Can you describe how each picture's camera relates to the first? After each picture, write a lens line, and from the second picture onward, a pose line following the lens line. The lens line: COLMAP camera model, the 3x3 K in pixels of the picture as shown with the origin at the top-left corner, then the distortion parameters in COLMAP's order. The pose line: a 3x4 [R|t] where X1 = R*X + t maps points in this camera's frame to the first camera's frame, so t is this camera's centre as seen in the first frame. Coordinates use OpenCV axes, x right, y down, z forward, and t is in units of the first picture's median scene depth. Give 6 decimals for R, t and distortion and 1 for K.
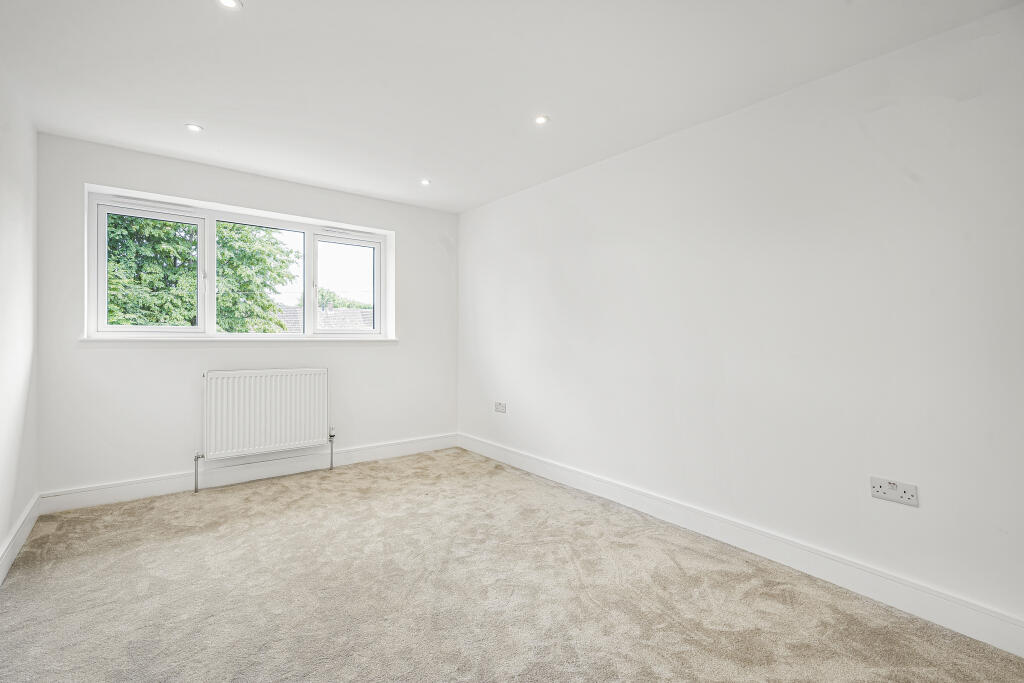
lens RADIAL K [[460.1, 0, 512.0], [0, 460.1, 341.5], [0, 0, 1]] dist [0.000345, 0.000072]
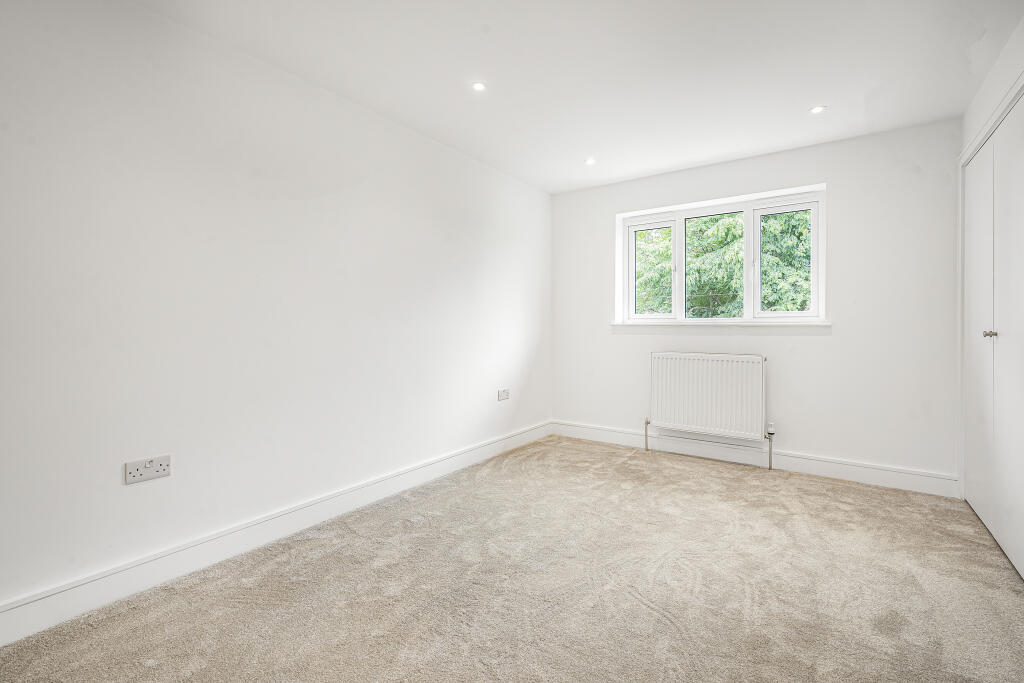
lens RADIAL K [[463.2, 0, 505.7], [0, 463.2, 331.9], [0, 0, 1]] dist [-0.001855, -0.000058]
pose [[0.272743, 0.013716, -0.961989, 0.339809], [-0.000197, 0.999899, 0.014201, -0.002267], [0.962087, -0.003684, 0.272718, 0.280071]]
